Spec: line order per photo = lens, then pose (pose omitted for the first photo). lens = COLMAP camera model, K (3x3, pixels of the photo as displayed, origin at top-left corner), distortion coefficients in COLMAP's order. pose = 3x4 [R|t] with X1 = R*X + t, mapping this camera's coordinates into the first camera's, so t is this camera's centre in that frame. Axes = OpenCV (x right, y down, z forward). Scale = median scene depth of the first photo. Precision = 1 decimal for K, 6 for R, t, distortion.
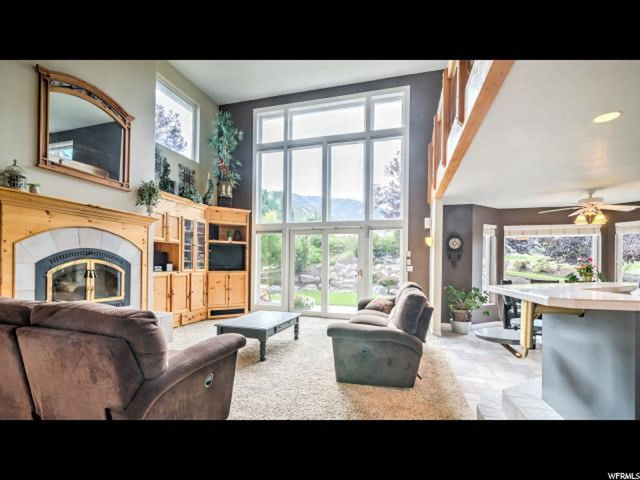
lens RADIAL K [[289.9, 0, 323.2], [0, 289.9, 265.6], [0, 0, 1]] dist [-0.002729, 0.002118]
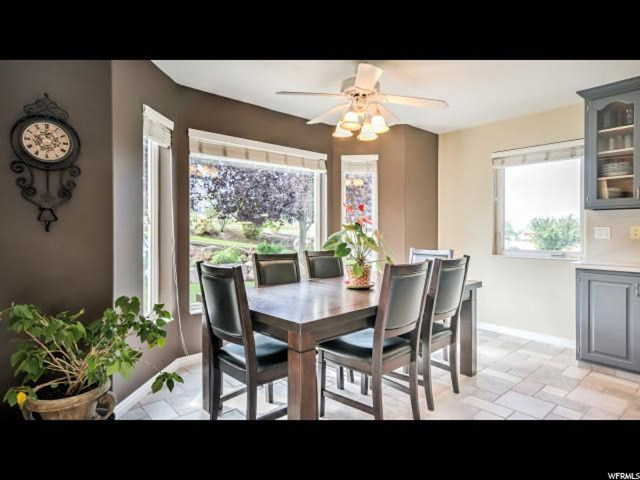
lens RADIAL K [[359.1, 0, 316.4], [0, 359.1, 230.3], [0, 0, 1]] dist [0.002006, 0.001014]
pose [[0.549349, -0.015640, 0.835446, 0.306045], [0.009081, 0.999878, 0.012747, 0.006325], [-0.835544, 0.000584, 0.549424, 0.594164]]
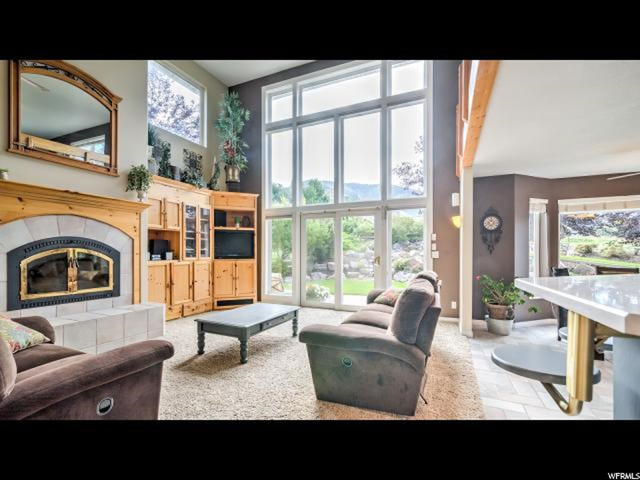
lens RADIAL K [[289.9, 0, 317.8], [0, 289.9, 253.4], [0, 0, 1]] dist [-0.002729, 0.002118]
pose [[0.988866, -0.011636, -0.148353, 0.089413], [0.011858, 0.999930, 0.000610, 0.002905], [0.148335, -0.002363, 0.988934, 0.116764]]
